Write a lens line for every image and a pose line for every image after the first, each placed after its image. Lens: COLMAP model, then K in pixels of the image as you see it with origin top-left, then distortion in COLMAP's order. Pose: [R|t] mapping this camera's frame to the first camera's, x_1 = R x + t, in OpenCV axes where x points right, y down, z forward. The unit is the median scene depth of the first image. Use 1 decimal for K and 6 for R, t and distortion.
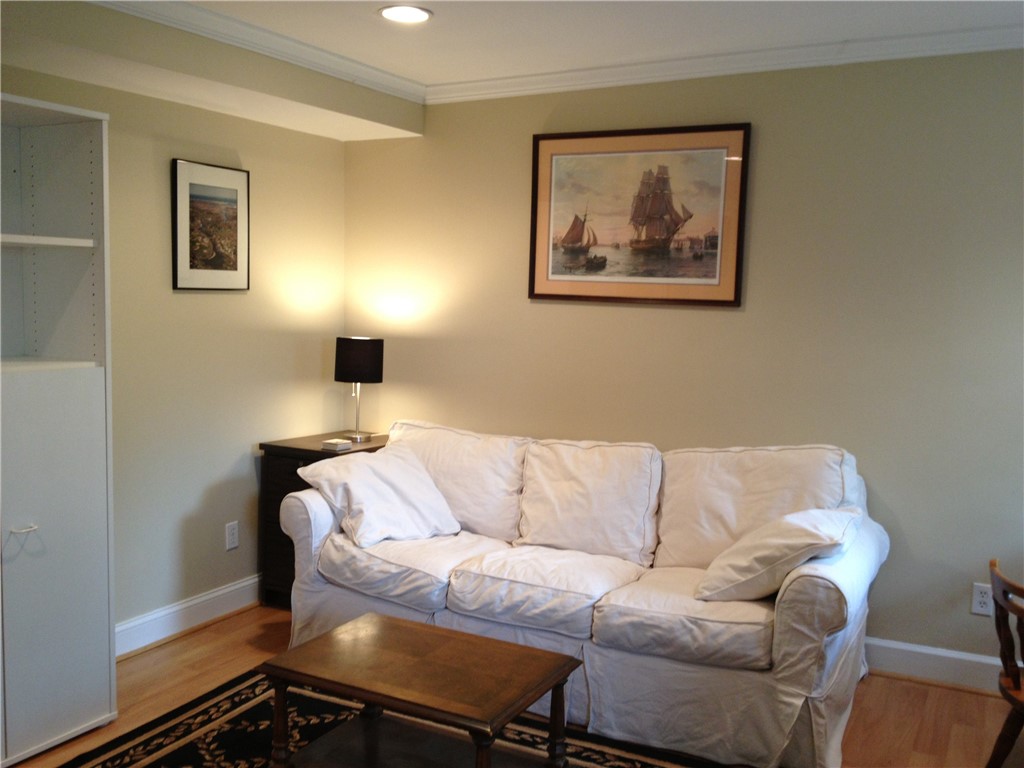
lens RADIAL K [[1020.2, 0, 510.9], [0, 1020.2, 400.8], [0, 0, 1]] dist [0.204273, -0.338052]
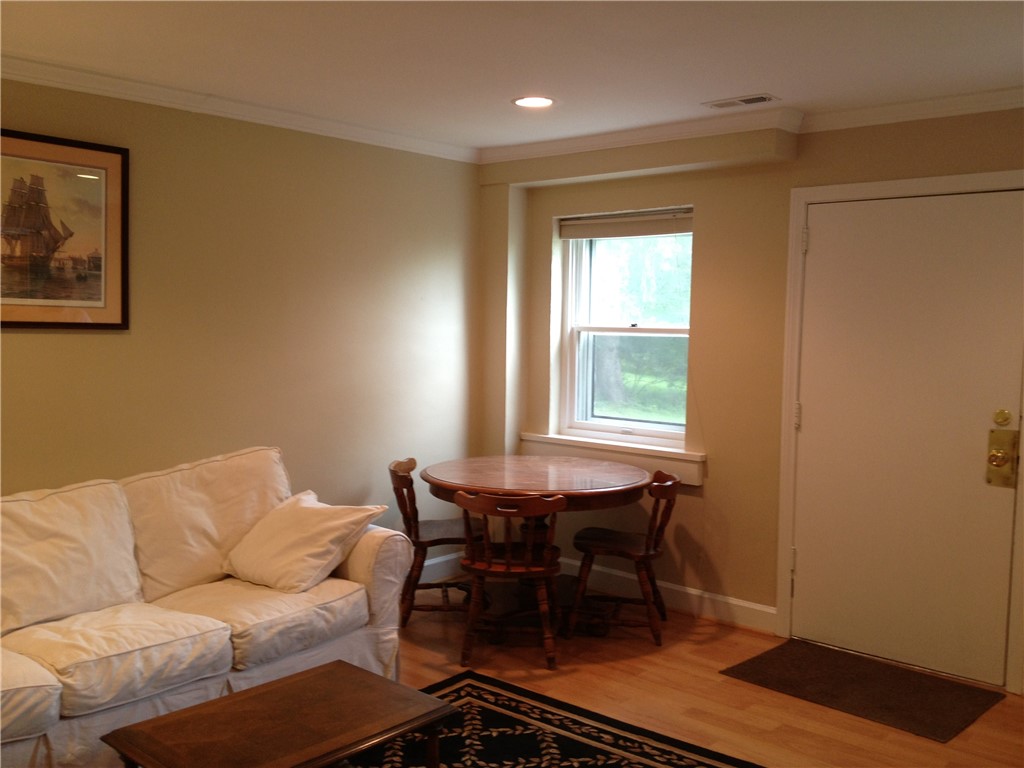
lens RADIAL K [[1020.2, 0, 510.9], [0, 1020.2, 400.8], [0, 0, 1]] dist [0.204273, -0.338052]
pose [[0.208780, -0.097354, 0.973105, -0.692865], [0.102754, 0.991709, 0.077170, -0.062937], [-0.972550, 0.083879, 0.217053, 0.427282]]
